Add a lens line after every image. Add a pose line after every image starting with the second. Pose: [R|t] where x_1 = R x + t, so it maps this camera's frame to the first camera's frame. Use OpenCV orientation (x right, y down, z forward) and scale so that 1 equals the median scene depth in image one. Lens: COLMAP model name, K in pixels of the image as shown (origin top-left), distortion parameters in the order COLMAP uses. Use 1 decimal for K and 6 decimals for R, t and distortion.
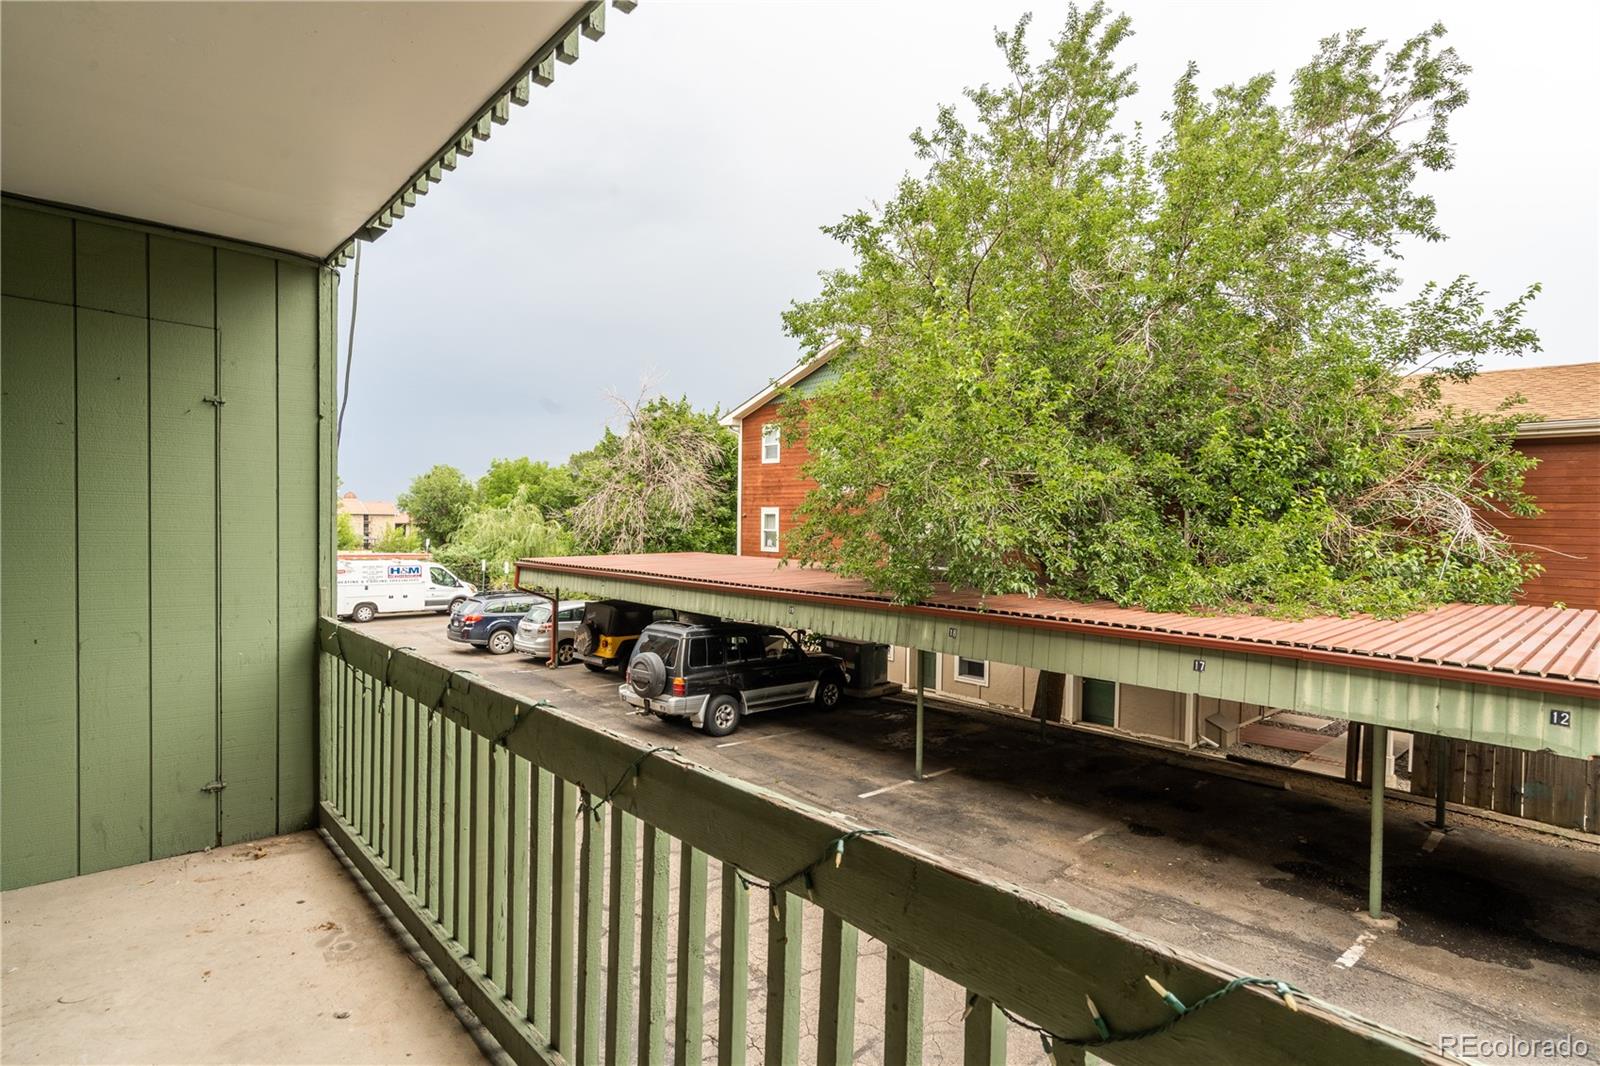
lens RADIAL K [[796.1, 0, 800.0], [0, 796.1, 533.0], [0, 0, 1]] dist [0.021455, -0.000265]
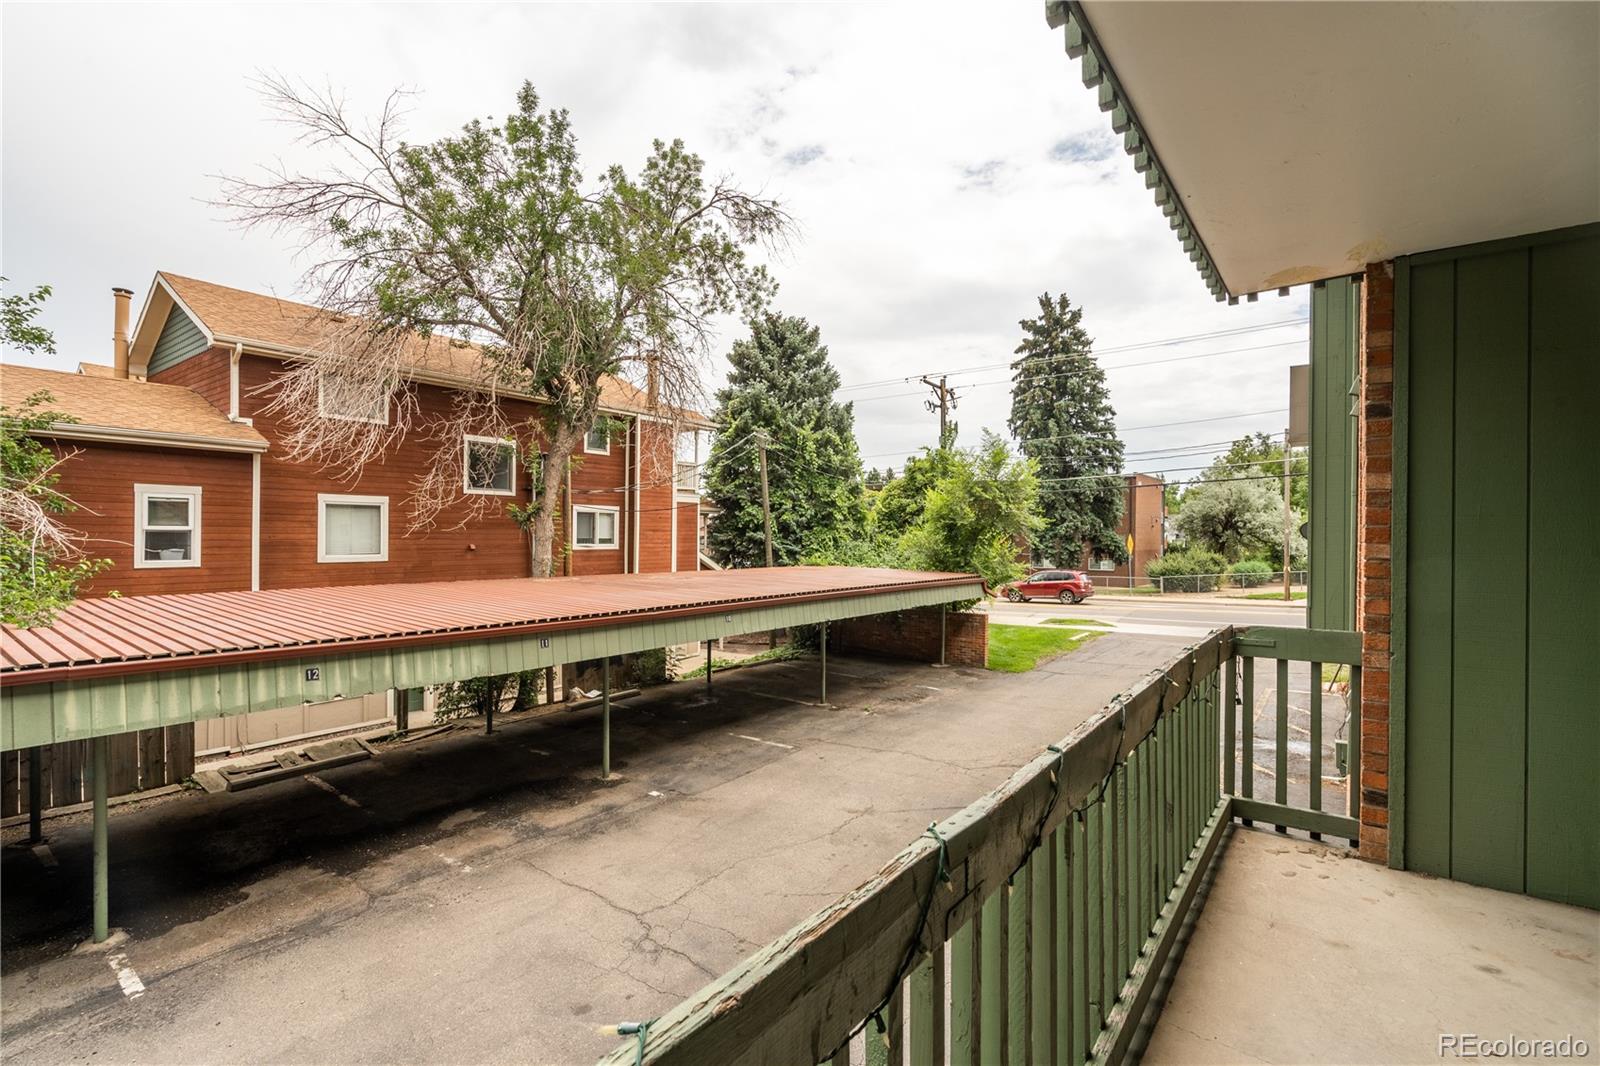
lens RADIAL K [[735.4, 0, 790.3], [0, 735.4, 531.2], [0, 0, 1]] dist [-0.001316, 0.000739]
pose [[-0.157773, -0.009514, 0.987430, -0.266729], [0.004773, 0.999935, 0.010397, -0.005083], [-0.987464, 0.006353, -0.157718, 0.360636]]
